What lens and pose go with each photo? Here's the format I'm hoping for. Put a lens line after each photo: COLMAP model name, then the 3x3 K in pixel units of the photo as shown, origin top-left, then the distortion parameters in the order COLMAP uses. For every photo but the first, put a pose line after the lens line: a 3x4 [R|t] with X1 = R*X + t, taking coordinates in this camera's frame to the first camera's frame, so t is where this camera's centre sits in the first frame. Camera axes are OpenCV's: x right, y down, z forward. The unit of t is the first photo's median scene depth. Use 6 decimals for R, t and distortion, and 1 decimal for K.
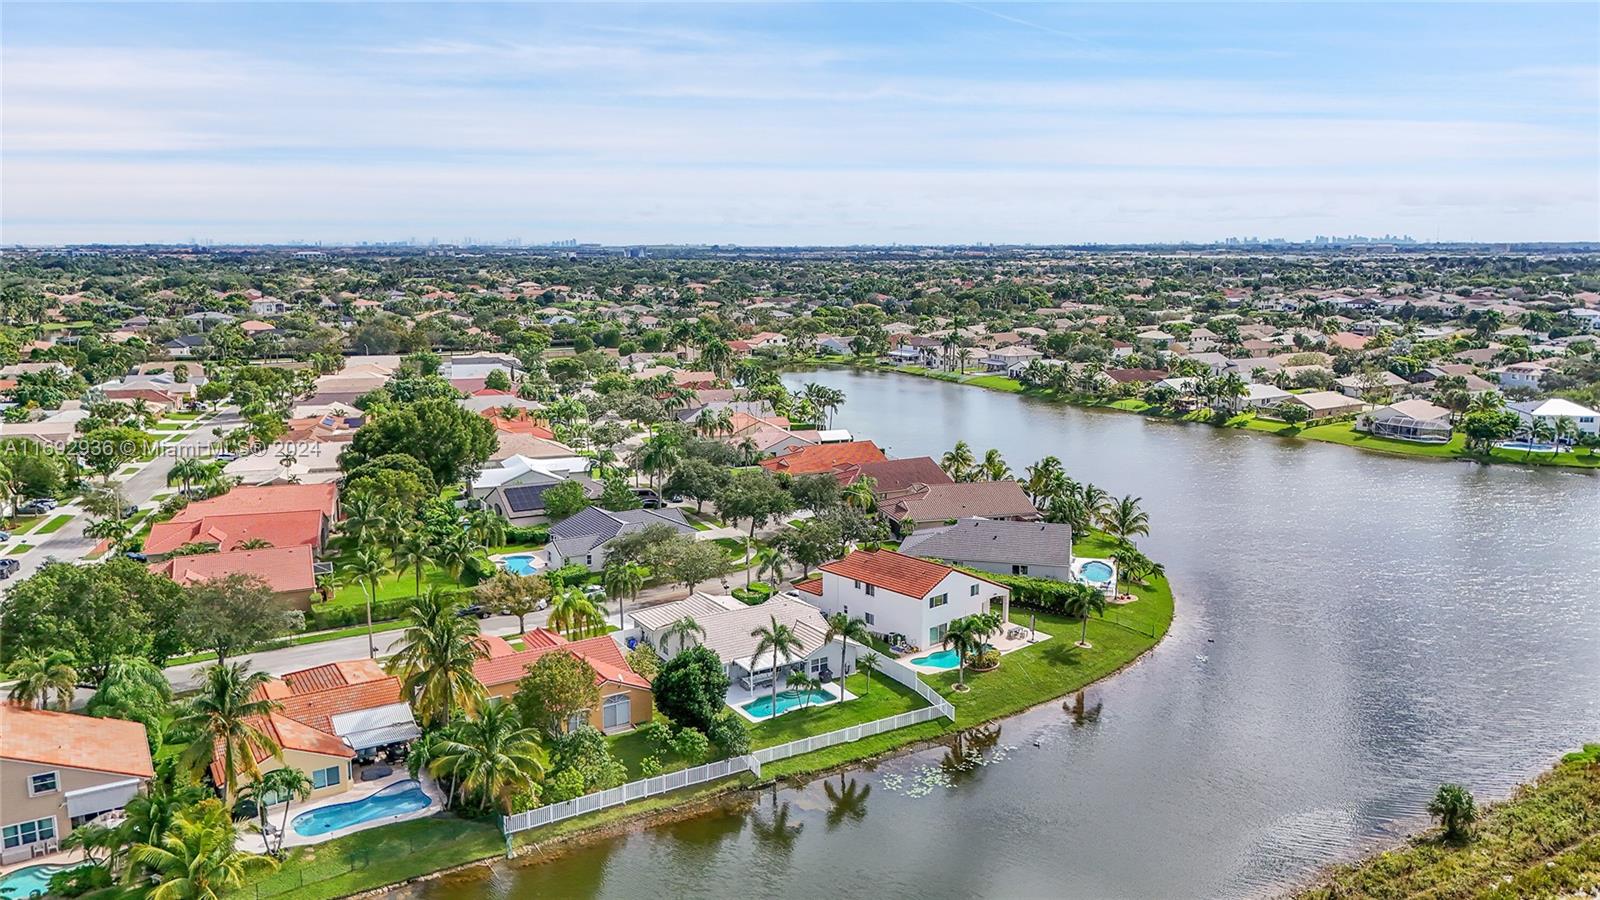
lens RADIAL K [[1176.4, 0, 800.0], [0, 1176.4, 450.0], [0, 0, 1]] dist [0.117142, -0.169311]
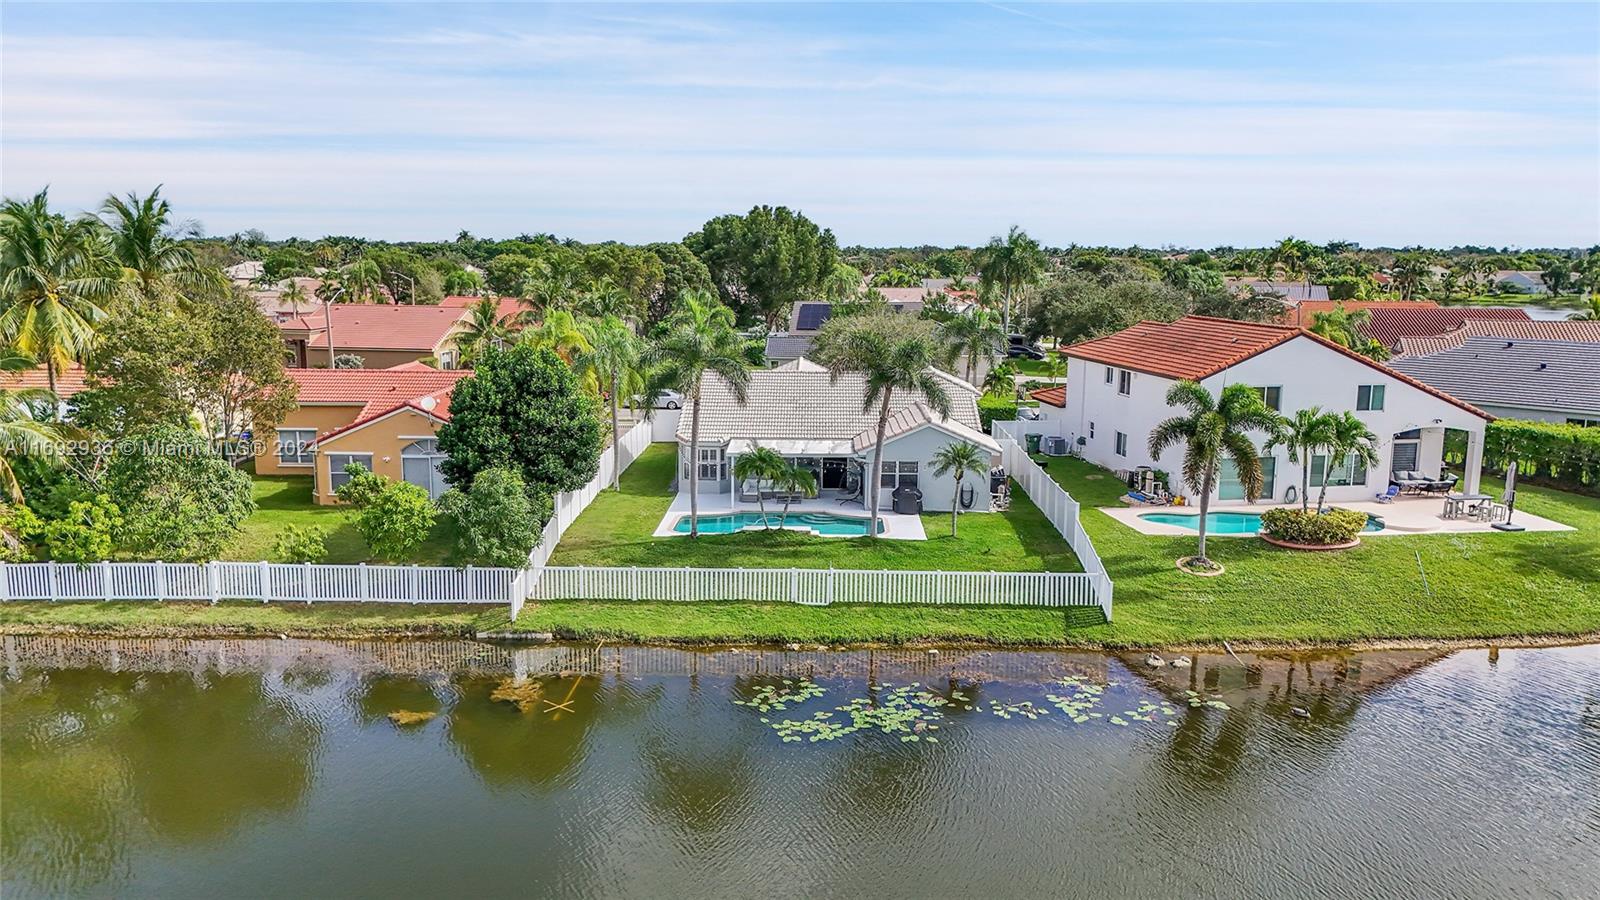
lens RADIAL K [[1176.4, 0, 800.0], [0, 1176.4, 450.0], [0, 0, 1]] dist [0.117142, -0.169311]
pose [[0.840390, 0.095225, -0.533551, 0.247905], [-0.100171, 0.994774, 0.019763, 0.179342], [0.532644, 0.036838, 0.845537, 0.630997]]
